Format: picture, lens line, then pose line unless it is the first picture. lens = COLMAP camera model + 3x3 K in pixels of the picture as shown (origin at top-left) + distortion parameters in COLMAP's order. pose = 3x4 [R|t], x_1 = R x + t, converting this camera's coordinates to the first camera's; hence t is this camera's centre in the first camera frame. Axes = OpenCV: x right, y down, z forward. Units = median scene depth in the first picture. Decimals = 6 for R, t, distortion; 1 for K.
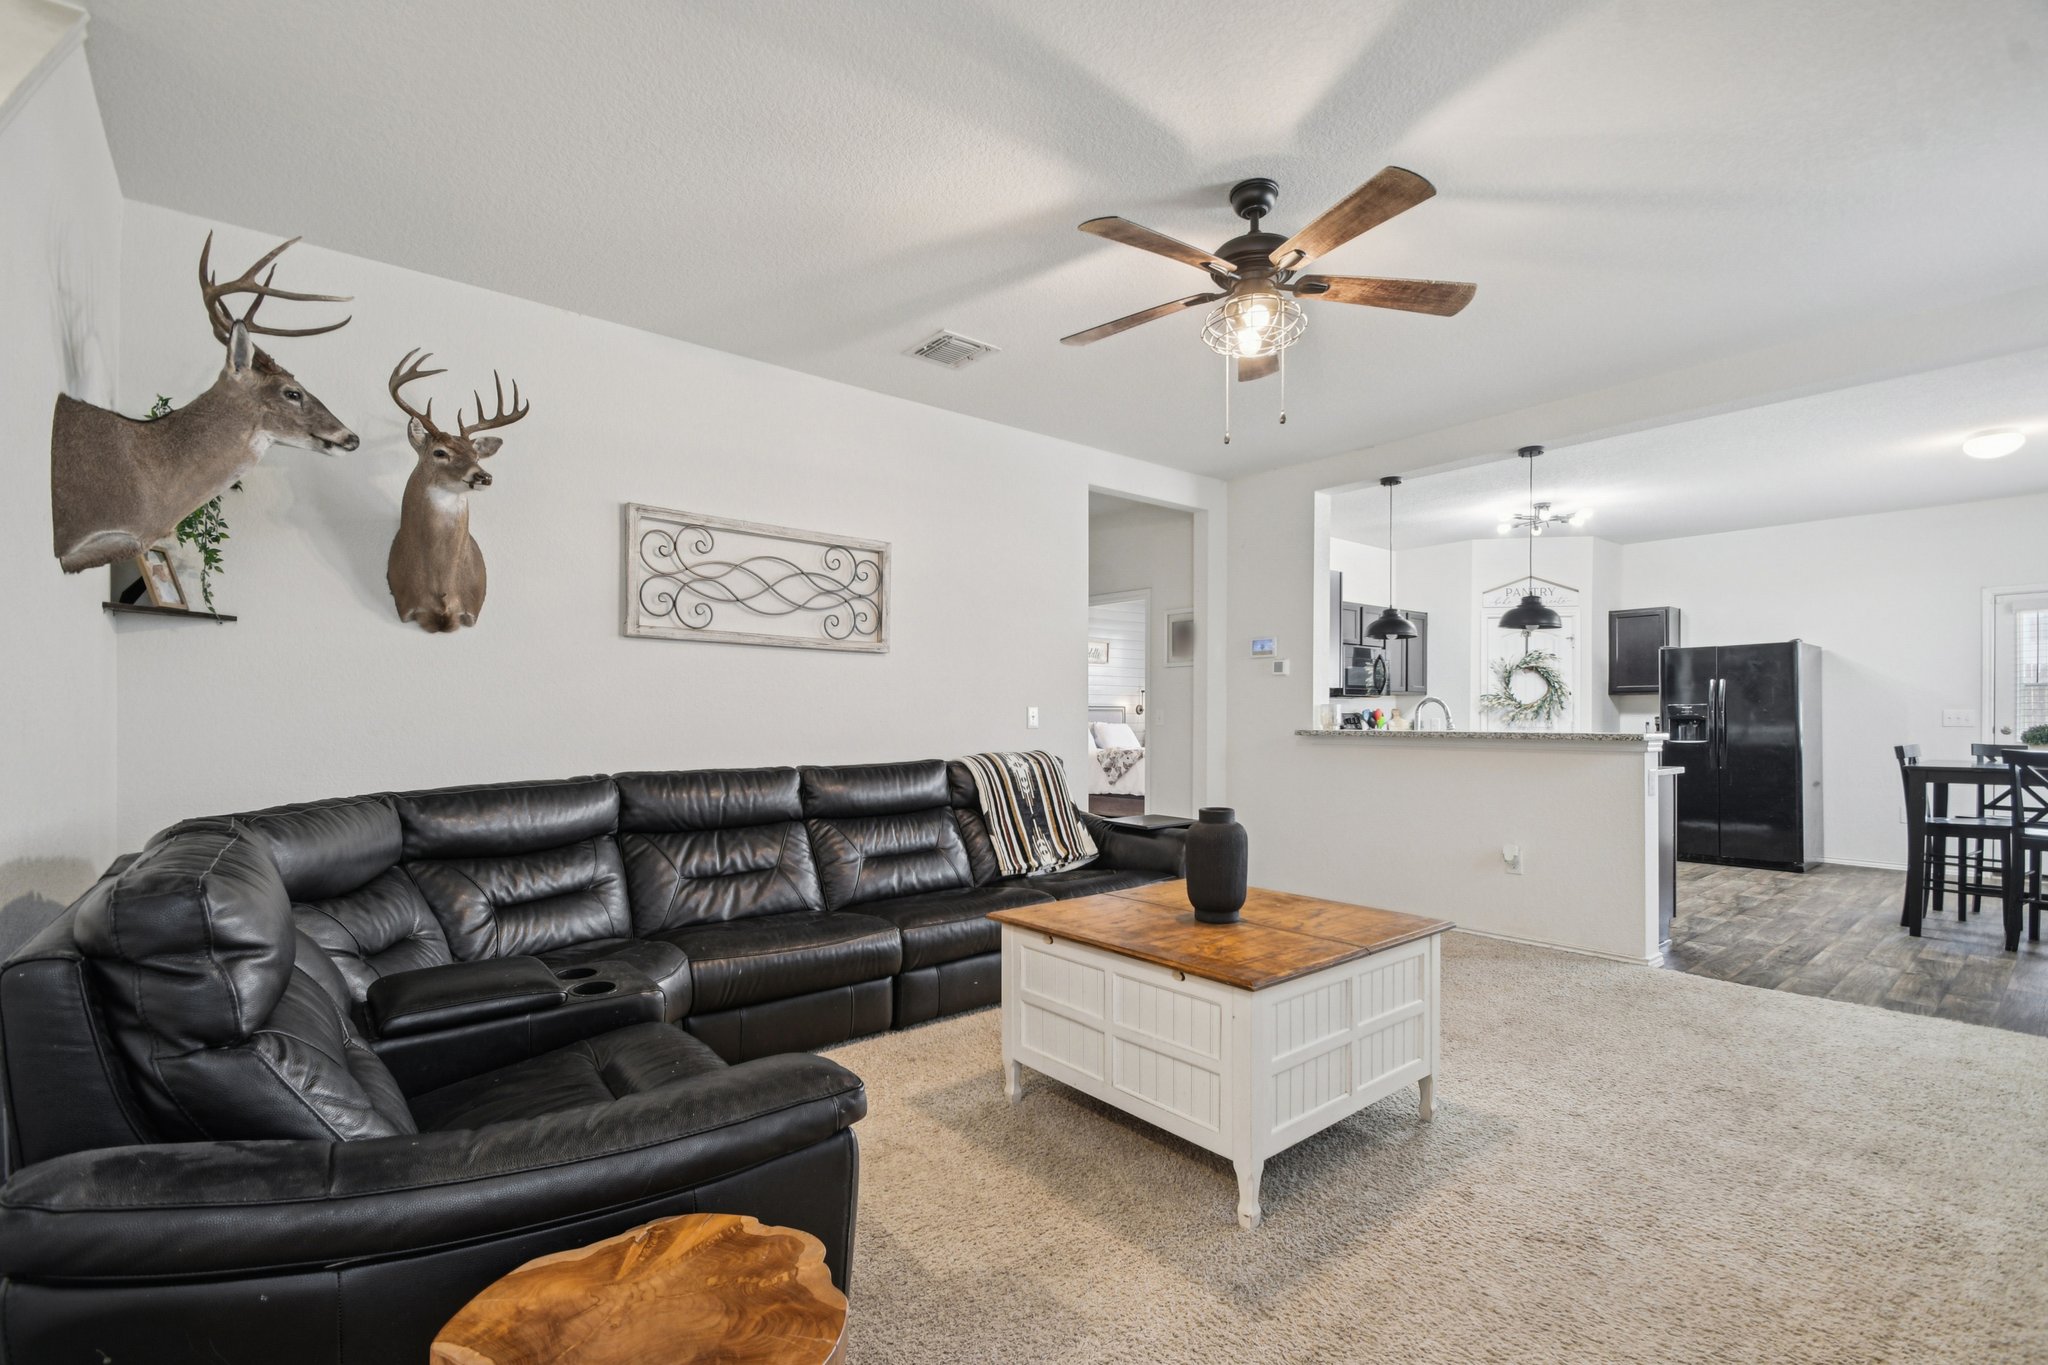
lens RADIAL K [[922.3, 0, 1023.6], [0, 922.3, 695.6], [0, 0, 1]] dist [0.003684, -0.000508]
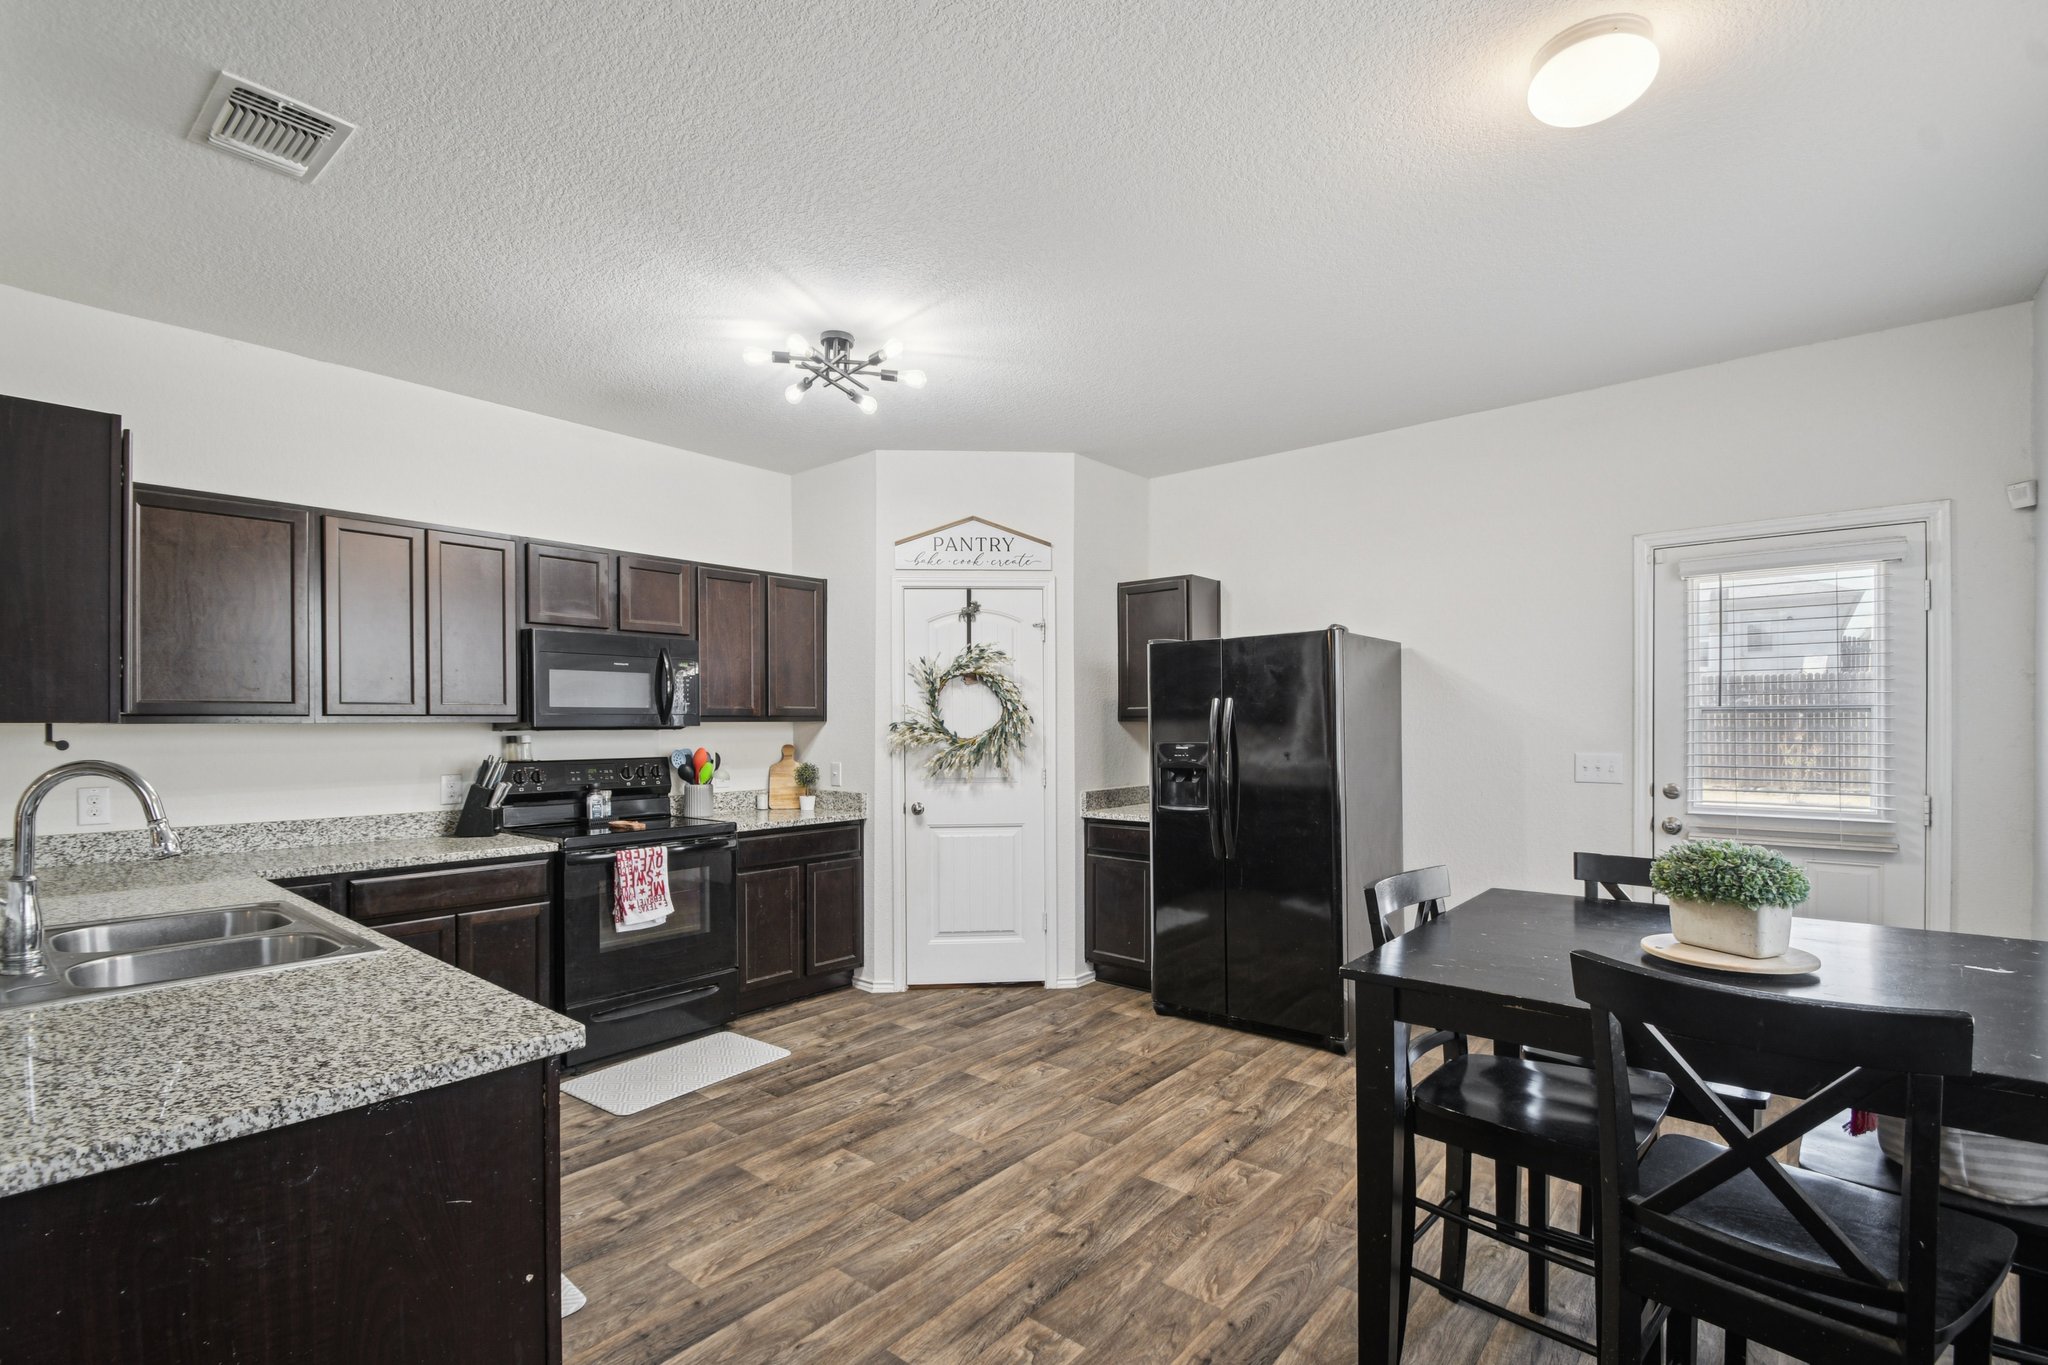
lens RADIAL K [[922.3, 0, 1026.9], [0, 922.3, 696.9], [0, 0, 1]] dist [0.003684, -0.000508]
pose [[0.986564, -0.001708, 0.163365, 0.490154], [0.002260, 0.999992, -0.003197, -0.014822], [-0.163358, 0.003523, 0.986561, 0.428426]]
